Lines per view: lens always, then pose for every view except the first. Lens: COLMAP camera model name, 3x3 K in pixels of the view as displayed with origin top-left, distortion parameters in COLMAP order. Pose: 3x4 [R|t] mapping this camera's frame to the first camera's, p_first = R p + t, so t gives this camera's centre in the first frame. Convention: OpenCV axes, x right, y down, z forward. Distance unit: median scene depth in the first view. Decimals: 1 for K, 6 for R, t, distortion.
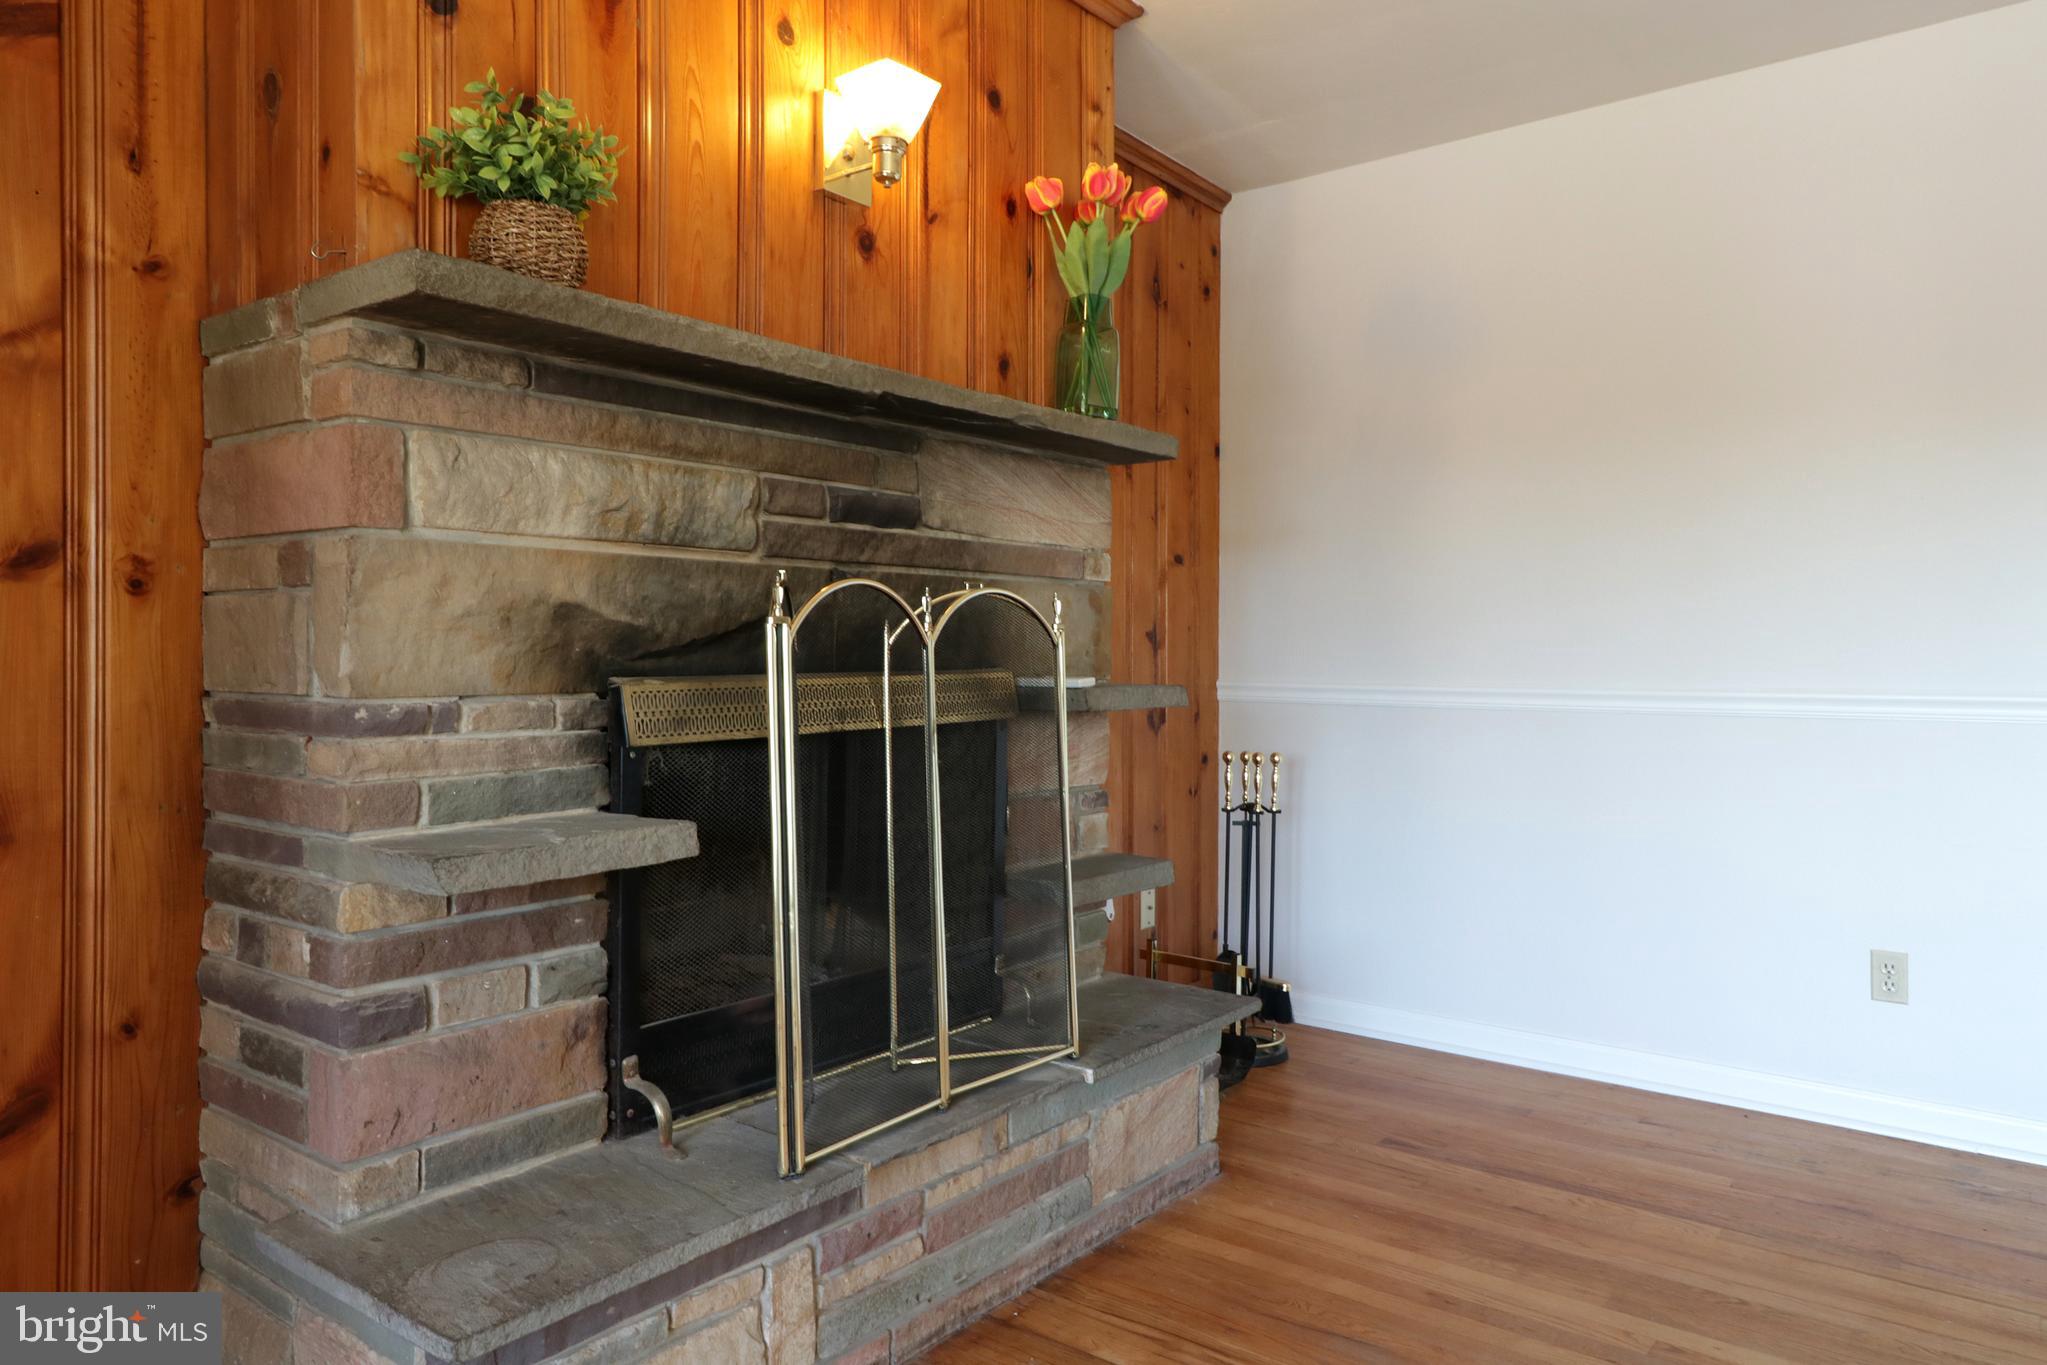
lens RADIAL K [[1332.8, 0, 1025.7], [0, 1332.8, 650.1], [0, 0, 1]] dist [-0.000899, 0.002370]
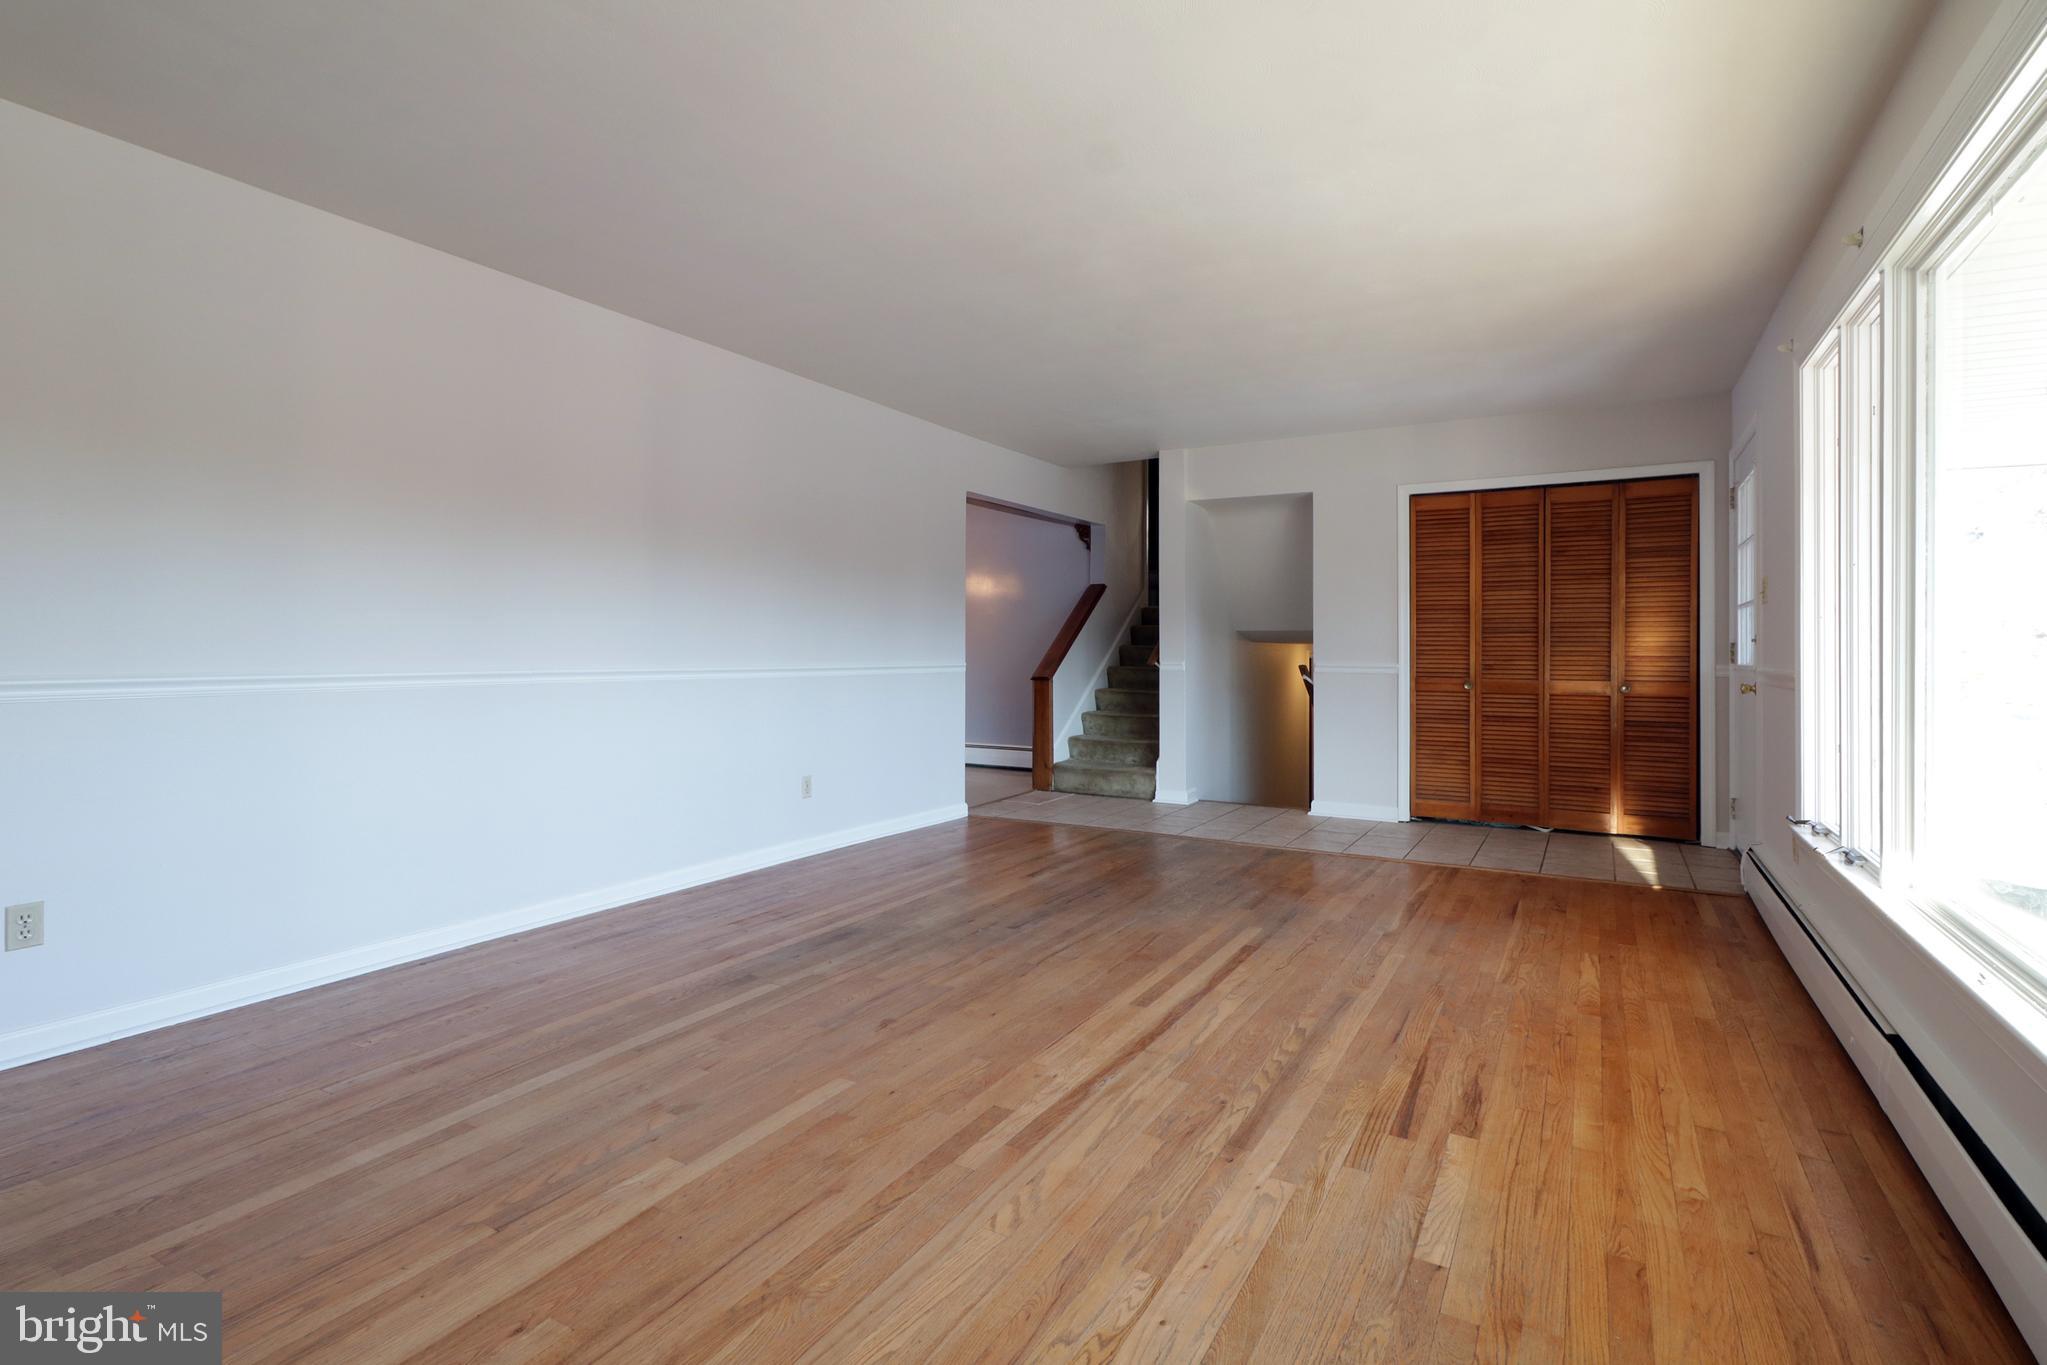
lens RADIAL K [[973.0, 0, 1030.9], [0, 973.0, 648.8], [0, 0, 1]] dist [0.003881, 0.003122]
pose [[-0.135772, -0.005221, 0.990726, -0.410584], [-0.001992, 0.999986, 0.004997, 0.003146], [-0.990738, -0.001296, -0.135781, 0.355356]]
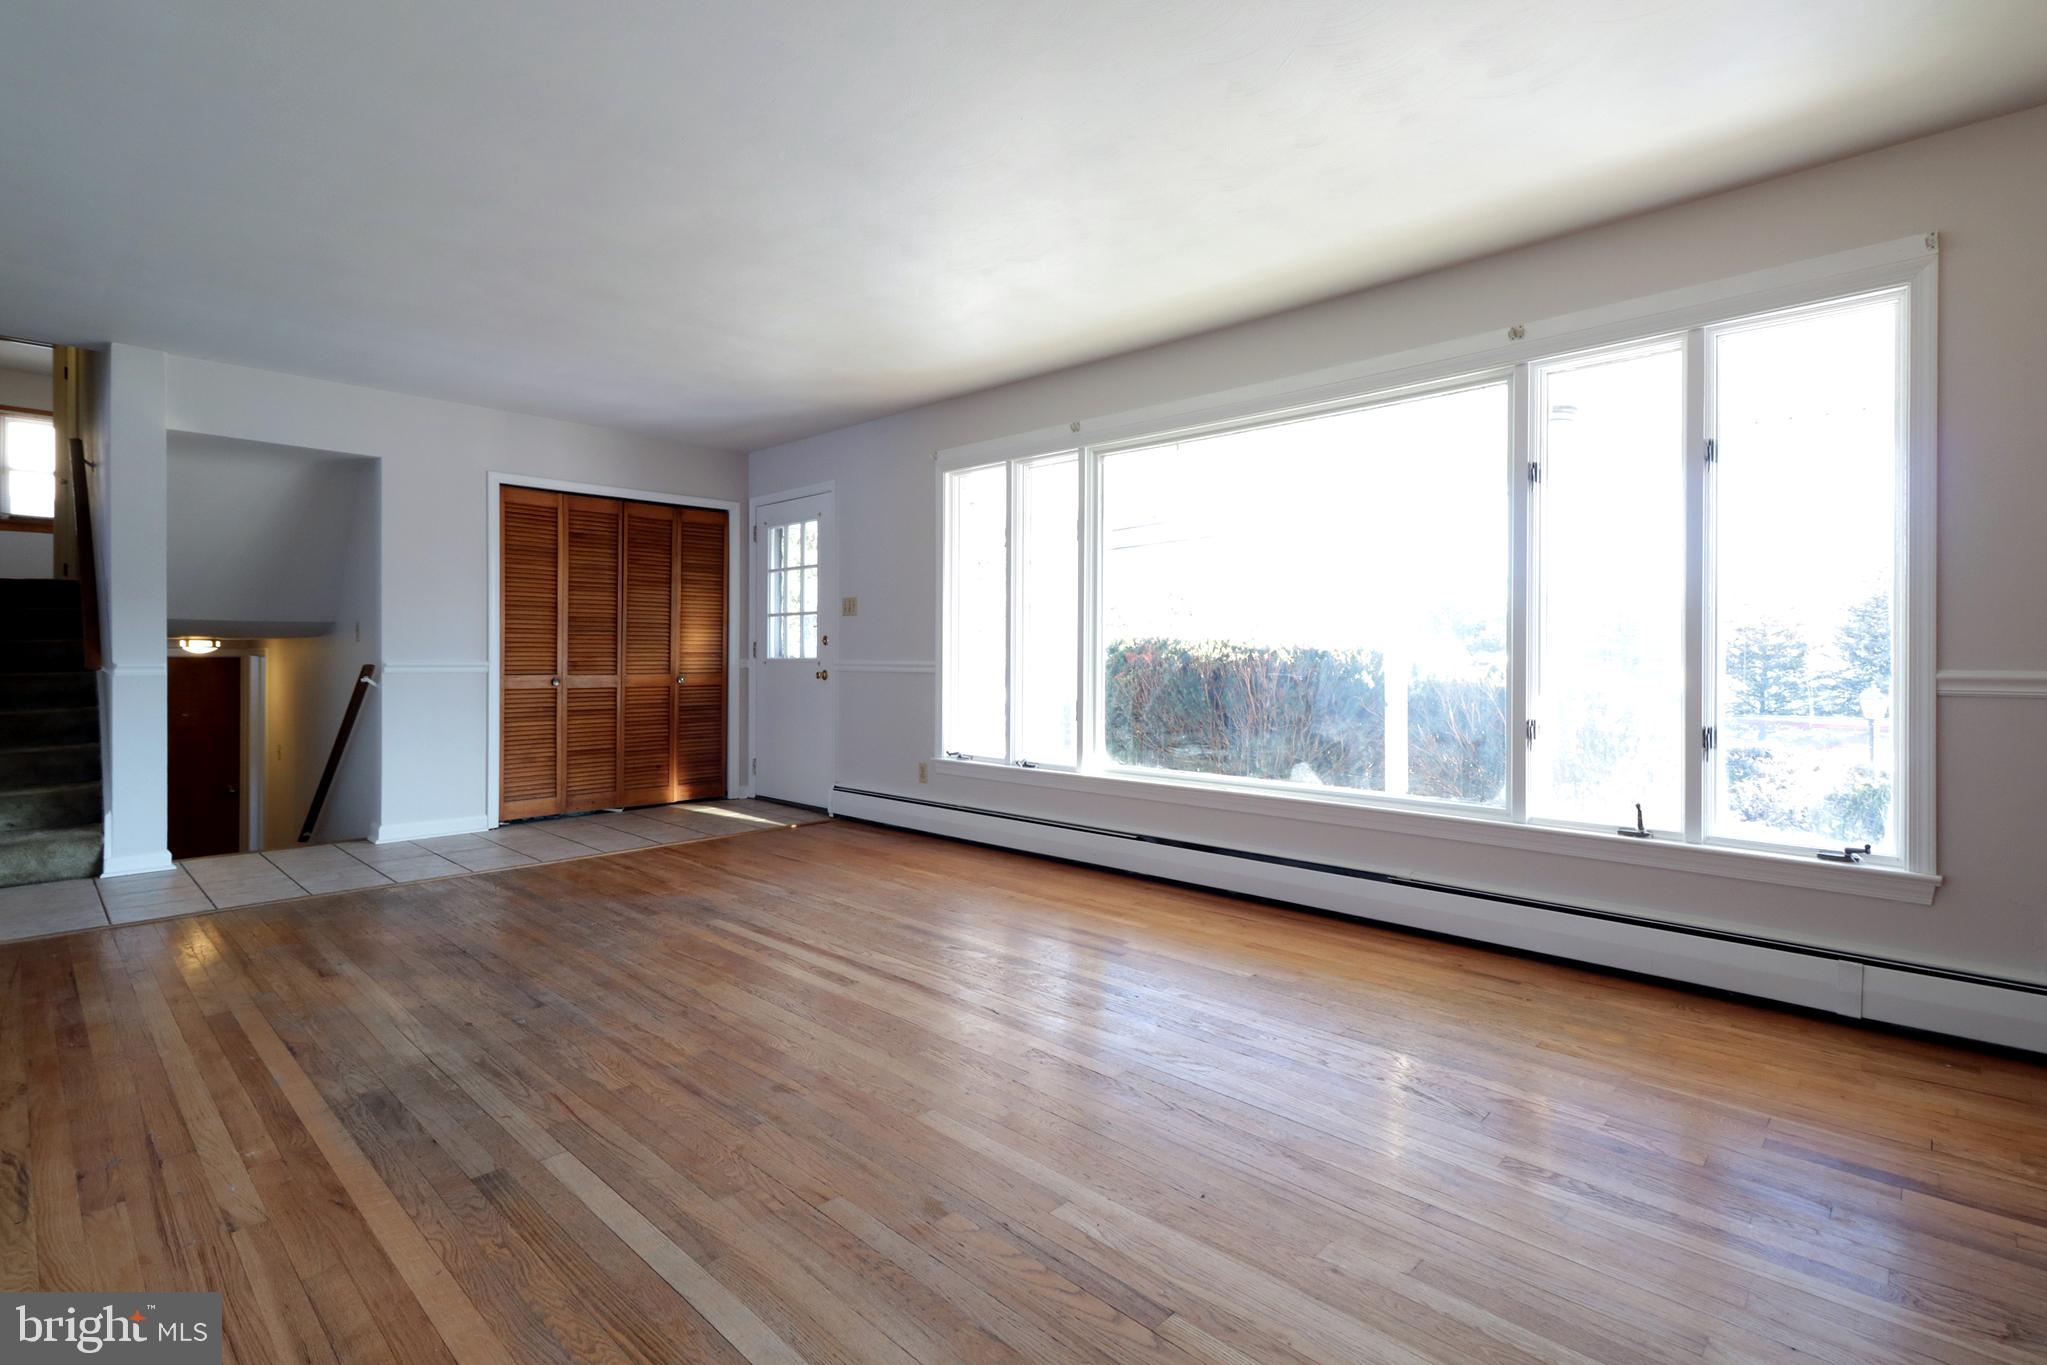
lens RADIAL K [[973.0, 0, 1037.2], [0, 973.0, 653.7], [0, 0, 1]] dist [0.003881, 0.003122]
pose [[-0.995211, -0.008785, 0.097351, 0.479572], [-0.008487, 0.999958, 0.003473, 0.015077], [-0.097378, 0.002631, -0.995244, 1.385897]]
